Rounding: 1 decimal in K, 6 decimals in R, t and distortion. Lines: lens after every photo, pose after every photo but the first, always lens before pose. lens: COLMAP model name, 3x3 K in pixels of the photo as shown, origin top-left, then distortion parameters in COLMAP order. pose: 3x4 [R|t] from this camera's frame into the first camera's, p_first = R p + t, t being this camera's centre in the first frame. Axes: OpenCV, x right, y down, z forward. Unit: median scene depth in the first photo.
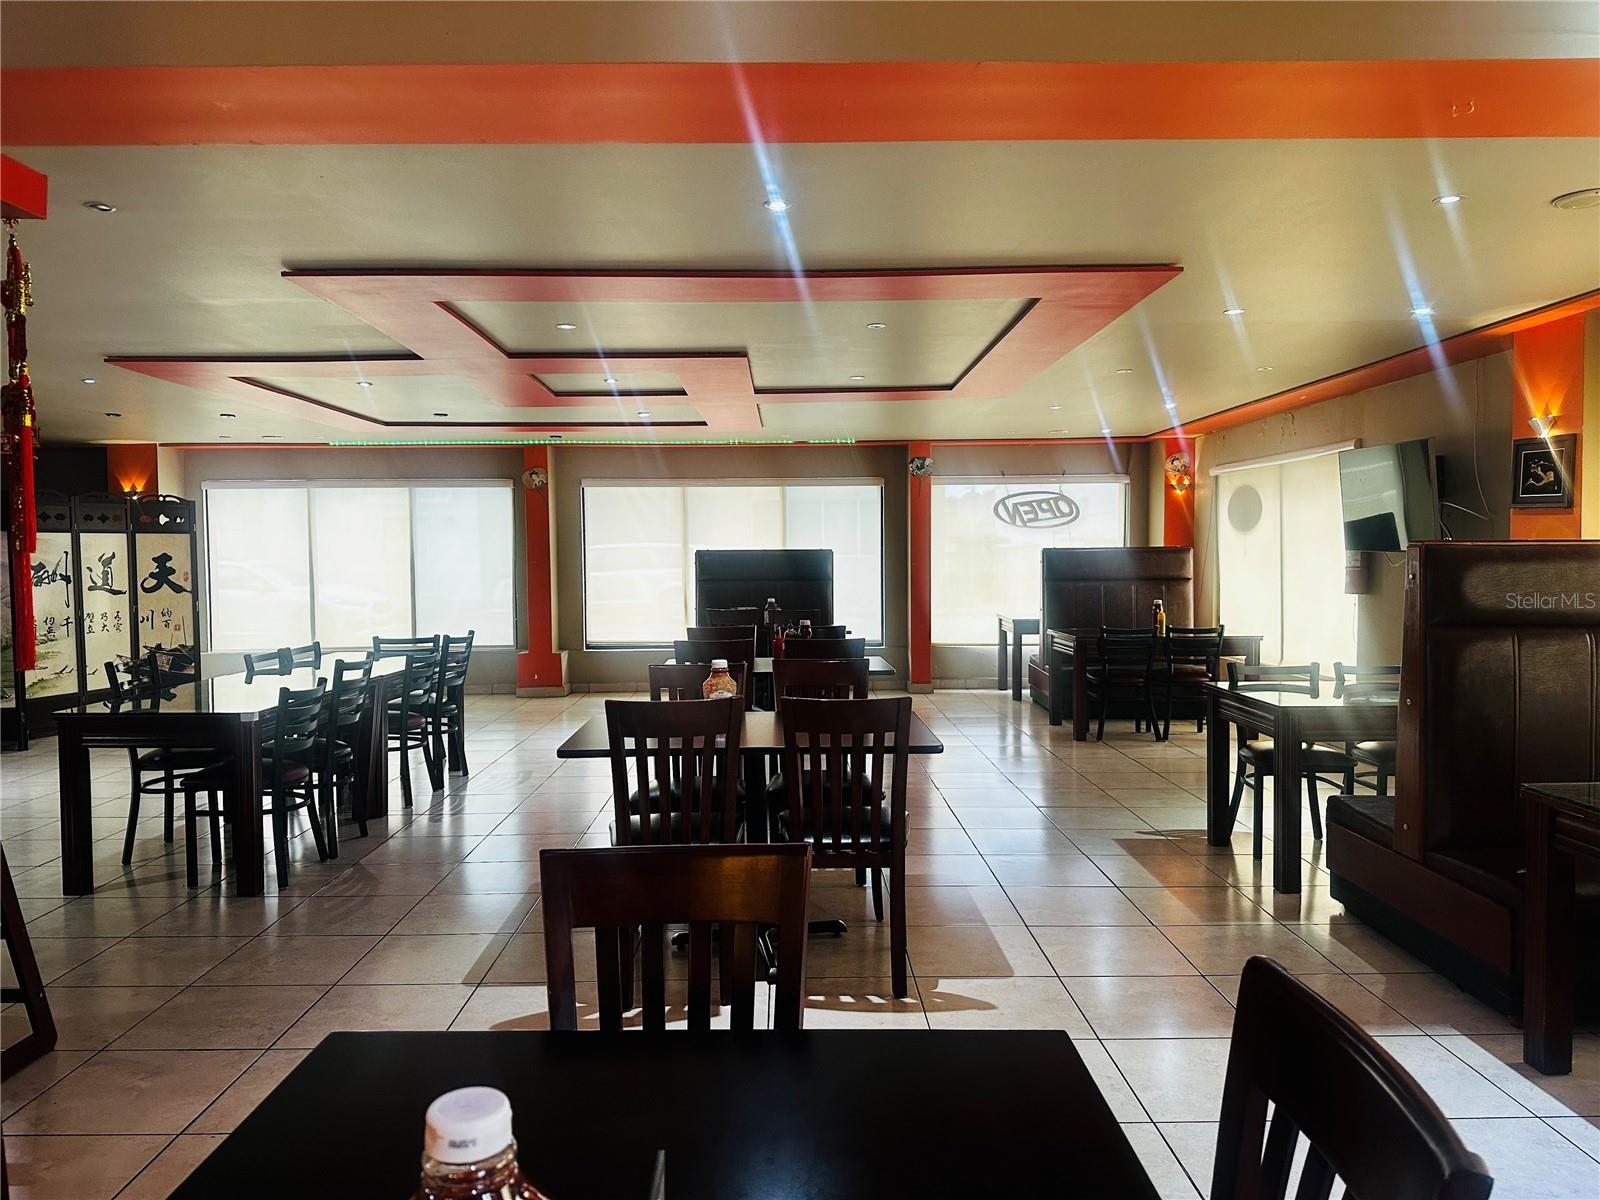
lens RADIAL K [[1159.0, 0, 797.9], [0, 1159.0, 598.5], [0, 0, 1]] dist [0.049493, -0.000164]
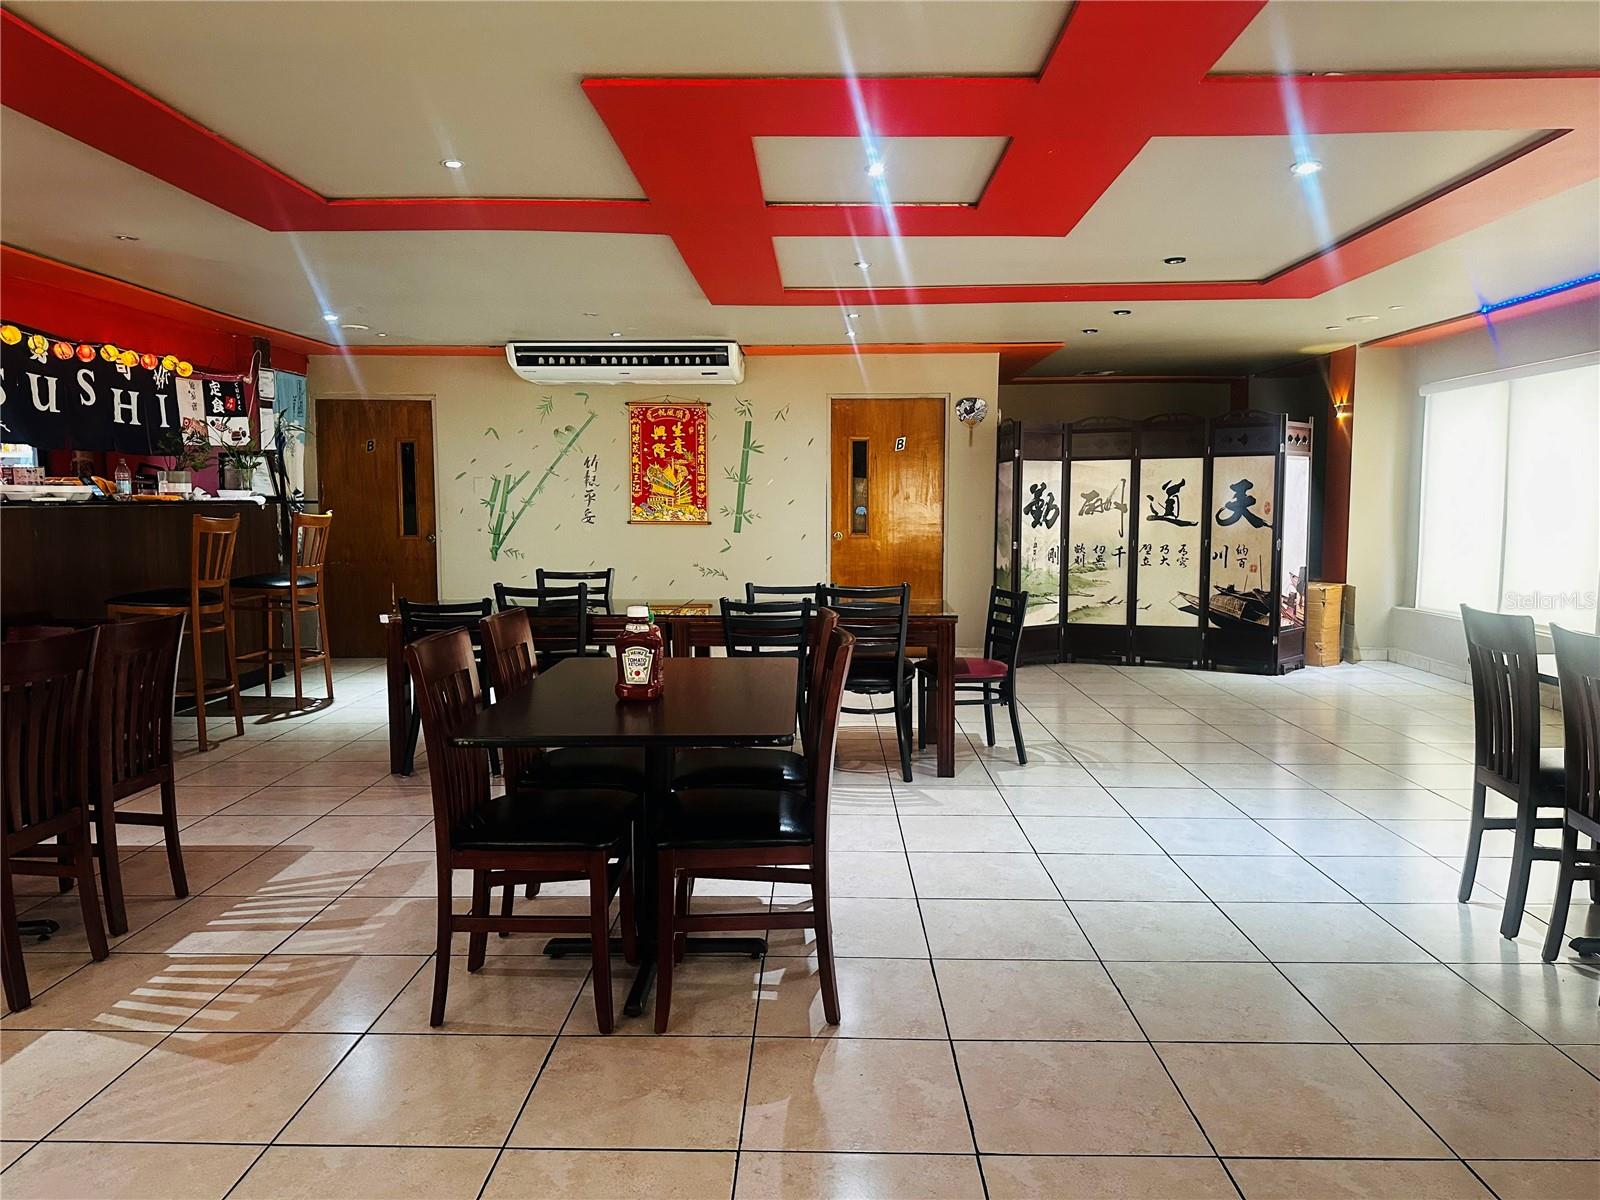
lens RADIAL K [[1159.0, 0, 797.7], [0, 1159.0, 607.4], [0, 0, 1]] dist [0.049493, -0.000164]
pose [[-0.040346, 0.105027, -0.993651, 0.338970], [-0.034862, 0.993707, 0.106448, -0.026627], [0.998577, 0.038936, -0.036431, 0.745639]]
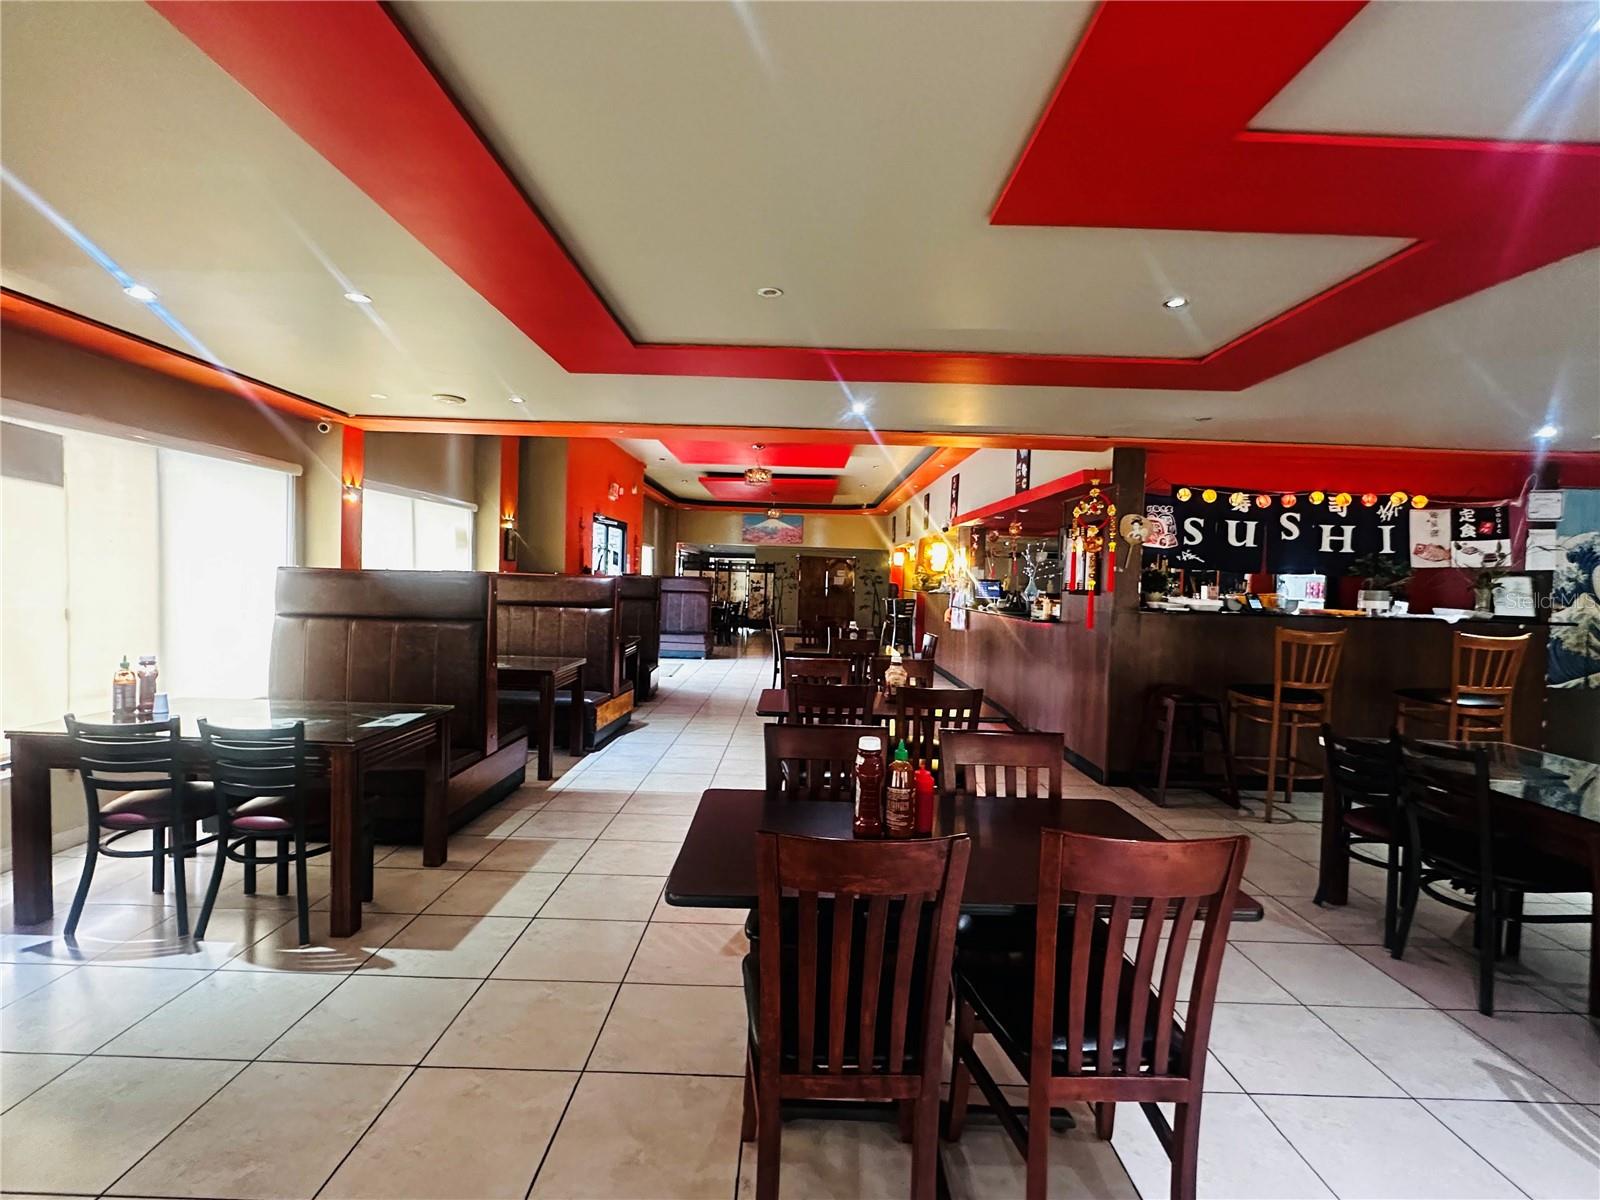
lens RADIAL K [[765.8, 0, 801.6], [0, 765.8, 602.3], [0, 0, 1]] dist [-0.001137, 0.000701]
pose [[-0.999749, -0.019011, 0.011873, 0.022931], [-0.018201, 0.997720, 0.064990, -0.039548], [-0.013081, 0.064757, -0.997815, 0.894554]]
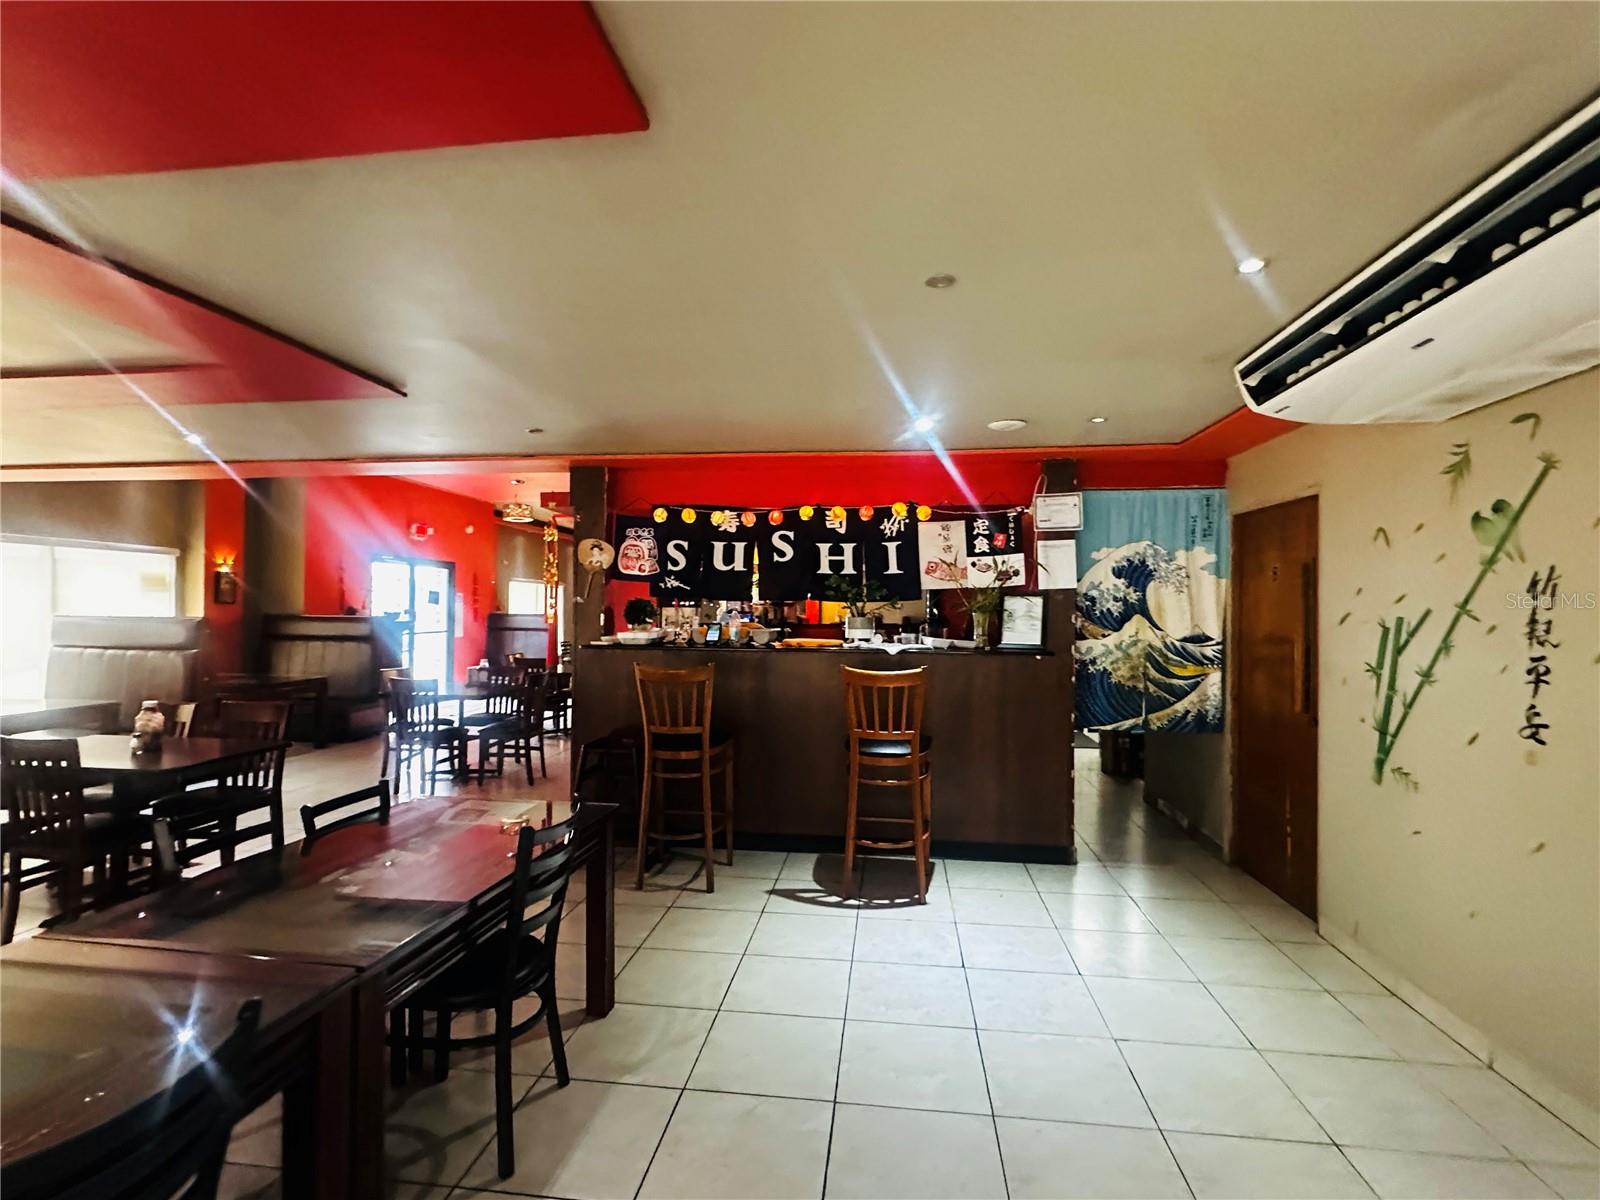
lens RADIAL K [[765.8, 0, 804.2], [0, 765.8, 607.9], [0, 0, 1]] dist [-0.001137, 0.000701]
pose [[-0.990669, 0.003778, 0.136234, -0.427004], [0.007829, 0.999543, 0.029208, -0.039745], [-0.136062, 0.030002, -0.990246, 0.811308]]
